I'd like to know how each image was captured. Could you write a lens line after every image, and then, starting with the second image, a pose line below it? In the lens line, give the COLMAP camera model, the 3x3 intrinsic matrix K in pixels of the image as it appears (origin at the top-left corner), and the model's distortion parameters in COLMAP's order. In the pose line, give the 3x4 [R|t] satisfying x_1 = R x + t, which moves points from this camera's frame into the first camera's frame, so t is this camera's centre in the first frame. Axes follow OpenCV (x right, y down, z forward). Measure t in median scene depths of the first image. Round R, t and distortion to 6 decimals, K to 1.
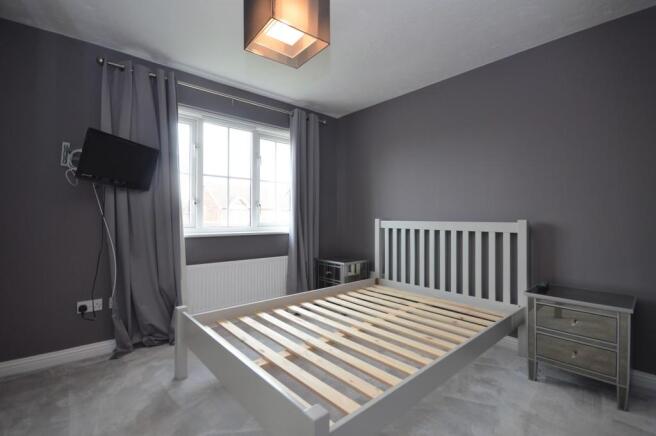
lens RADIAL K [[298.9, 0, 328.8], [0, 298.9, 217.4], [0, 0, 1]] dist [0.002696, 0.000173]
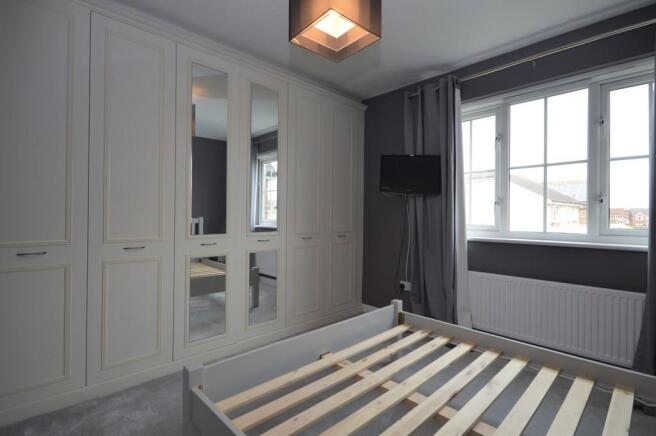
lens RADIAL K [[304.7, 0, 329.6], [0, 304.7, 217.9], [0, 0, 1]] dist [-0.000378, -0.000195]
pose [[0.058562, -0.002384, -0.998281, 0.463720], [-0.010052, 0.999945, -0.002978, 0.003526], [0.998233, 0.010209, 0.058535, 0.520615]]
